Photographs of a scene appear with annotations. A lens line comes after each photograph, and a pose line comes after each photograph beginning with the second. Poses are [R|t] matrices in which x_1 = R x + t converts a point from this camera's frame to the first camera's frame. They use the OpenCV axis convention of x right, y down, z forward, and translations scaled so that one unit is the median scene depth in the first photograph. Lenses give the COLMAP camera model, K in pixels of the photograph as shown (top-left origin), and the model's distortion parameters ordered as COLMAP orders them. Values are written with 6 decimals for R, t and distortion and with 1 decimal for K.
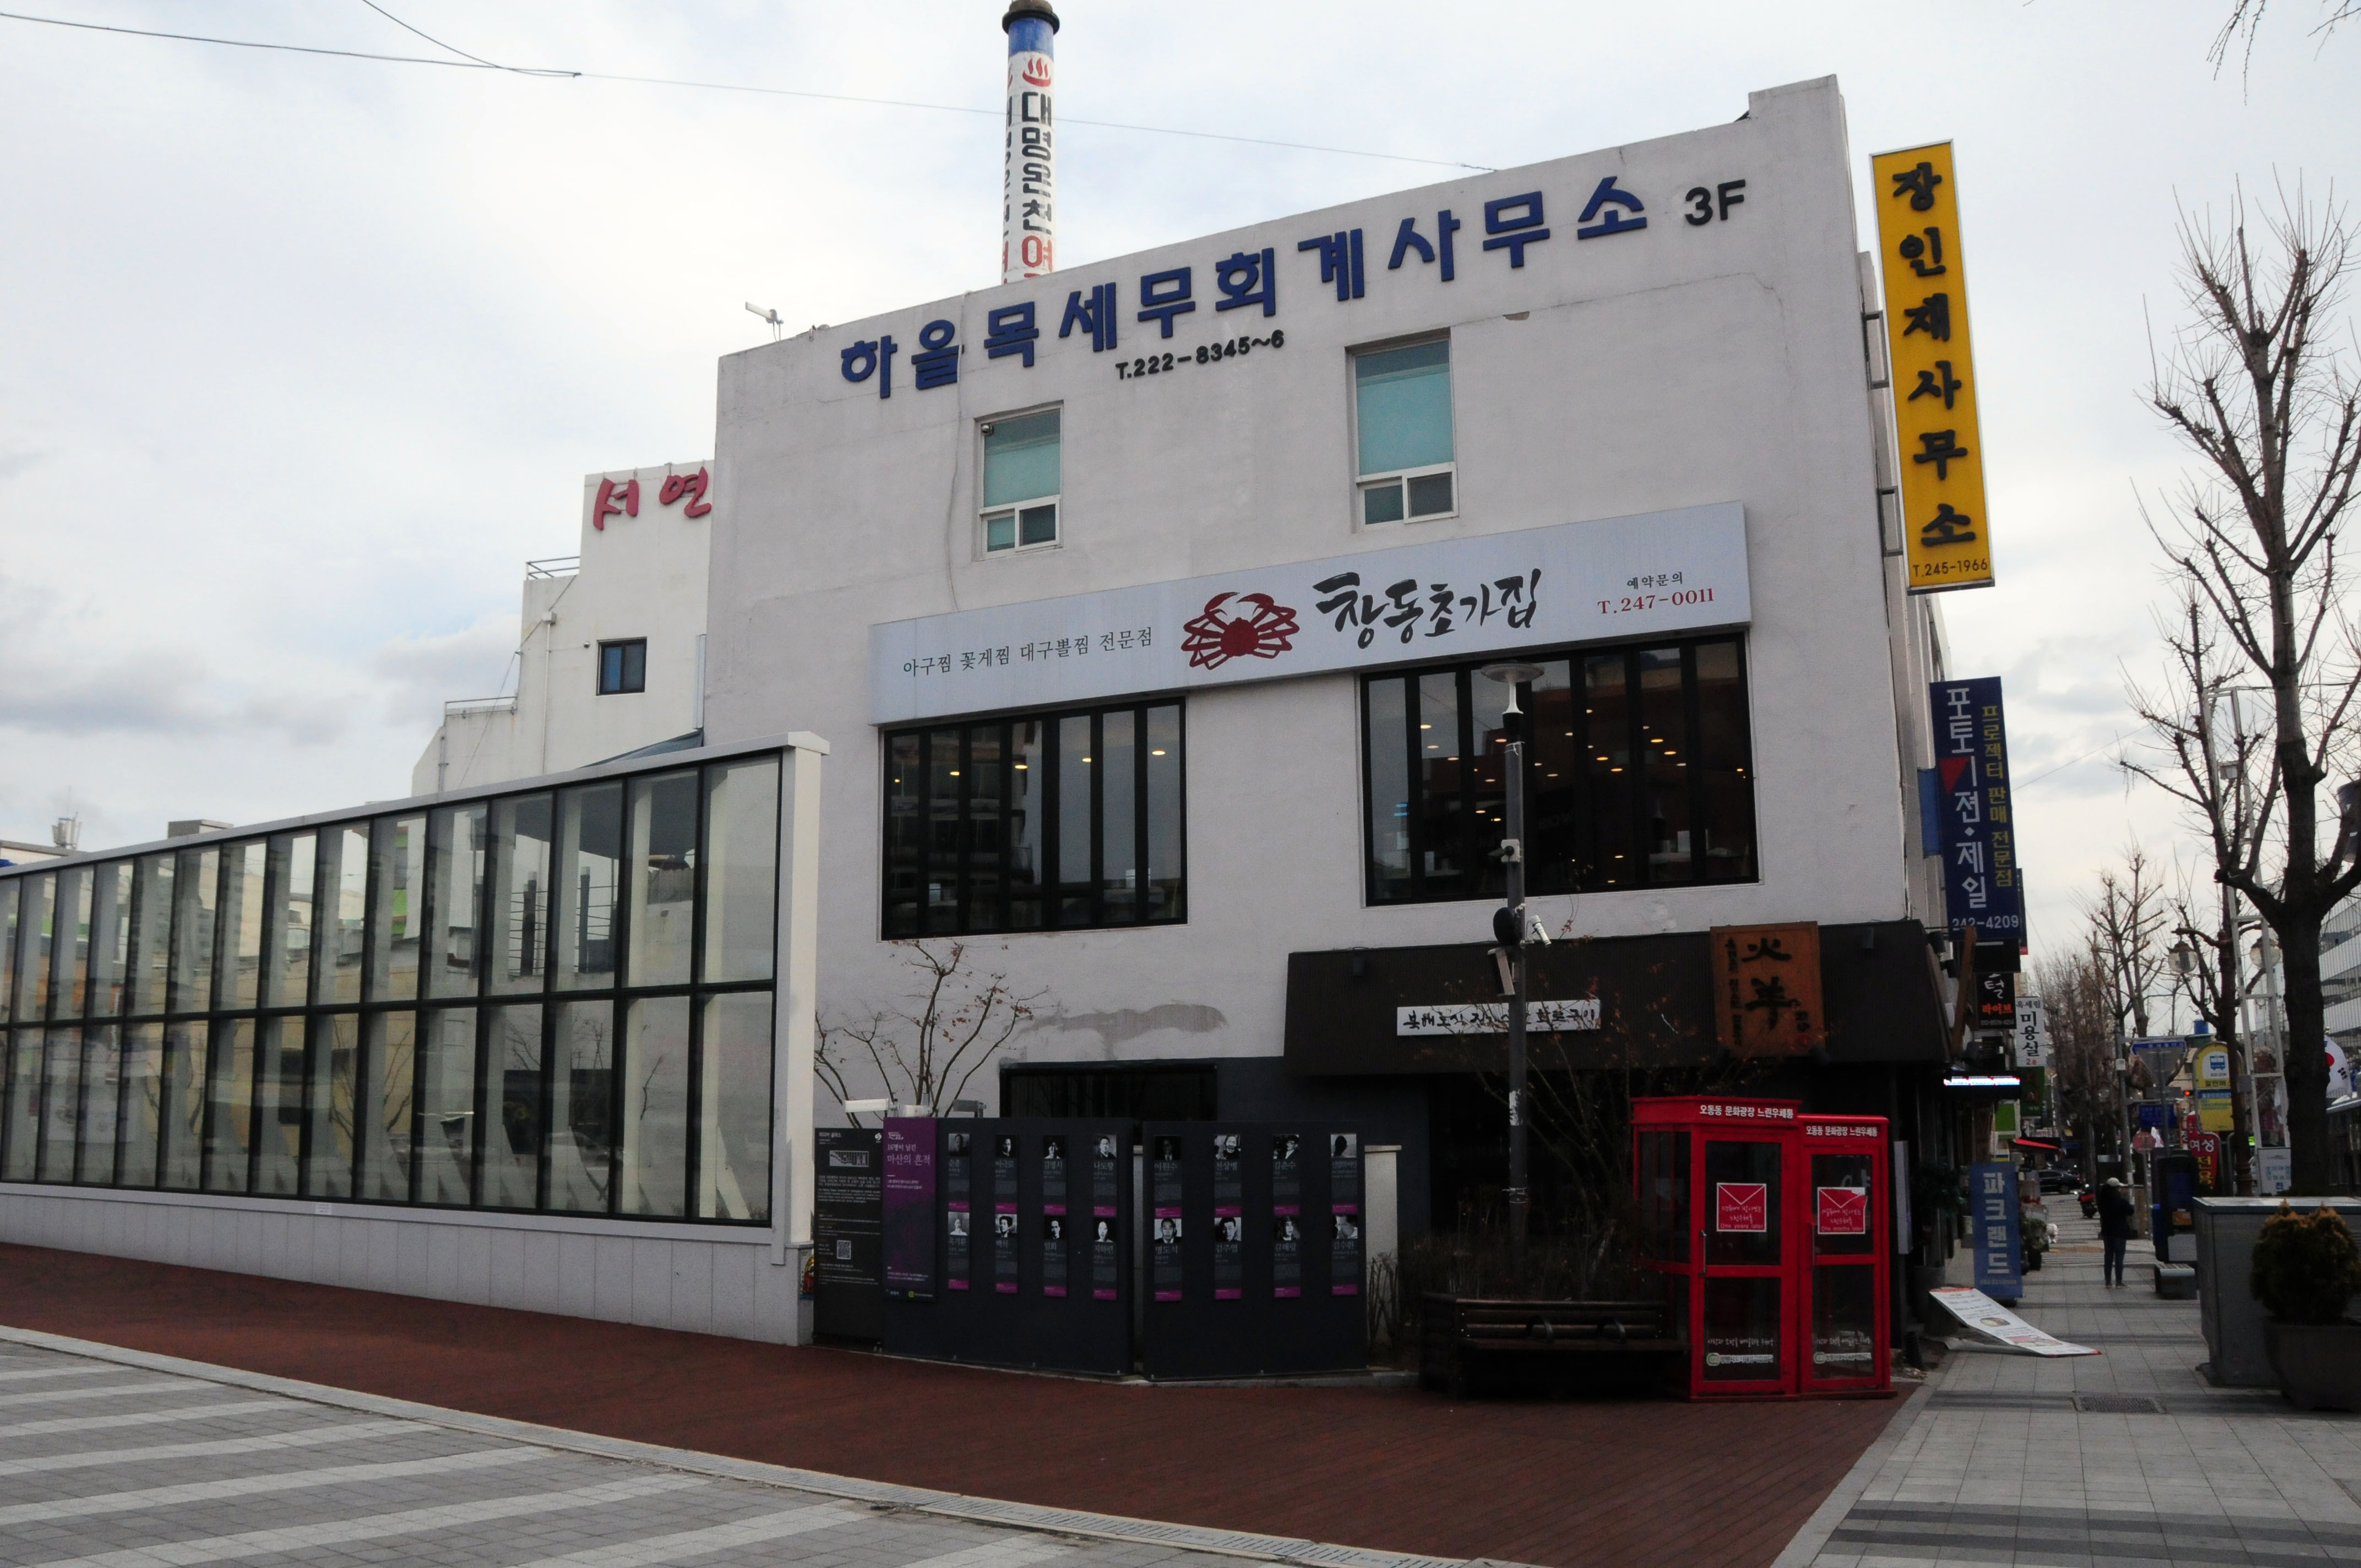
lens RADIAL K [[1857.6, 0, 1178.4], [0, 1857.6, 841.3], [0, 0, 1]] dist [-0.173491, 0.182688]
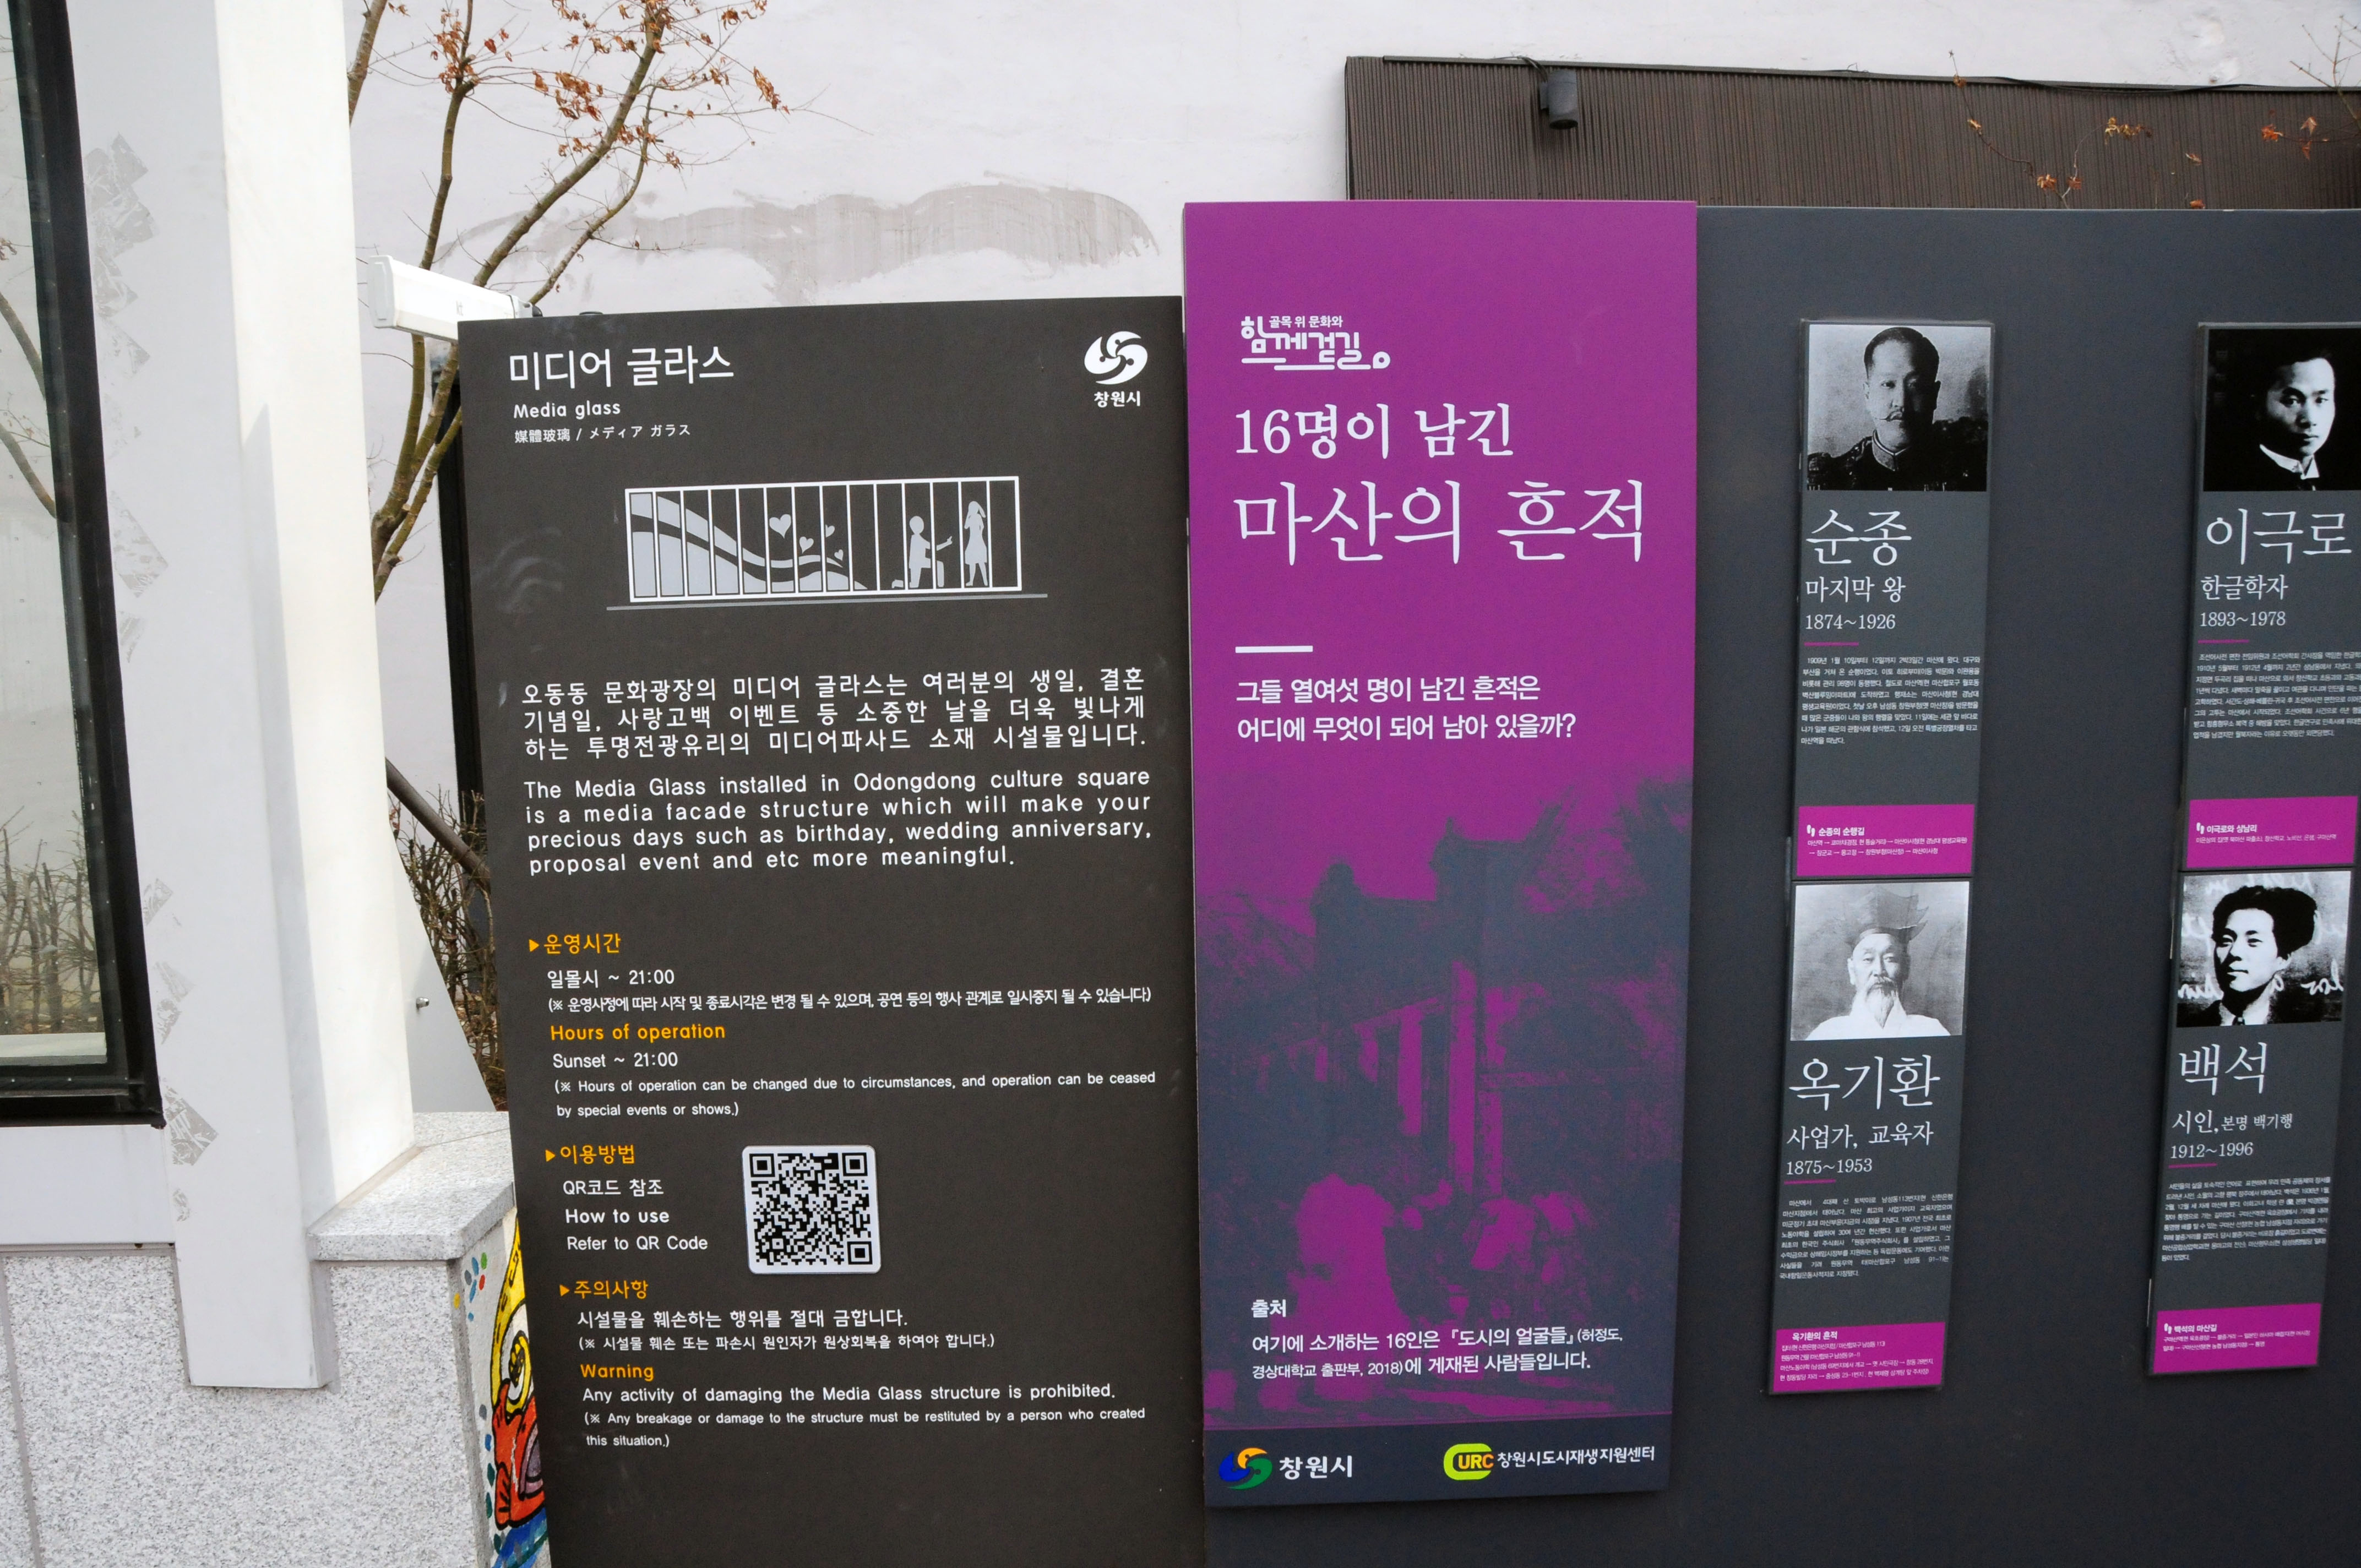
lens RADIAL K [[1857.6, 0, 1178.4], [0, 1857.6, 841.3], [0, 0, 1]] dist [-0.173491, 0.182688]
pose [[0.837504, -0.083934, 0.539947, -0.244239], [-0.064015, 0.966258, 0.249496, 0.168911], [-0.542669, -0.243519, 0.803871, 0.930069]]
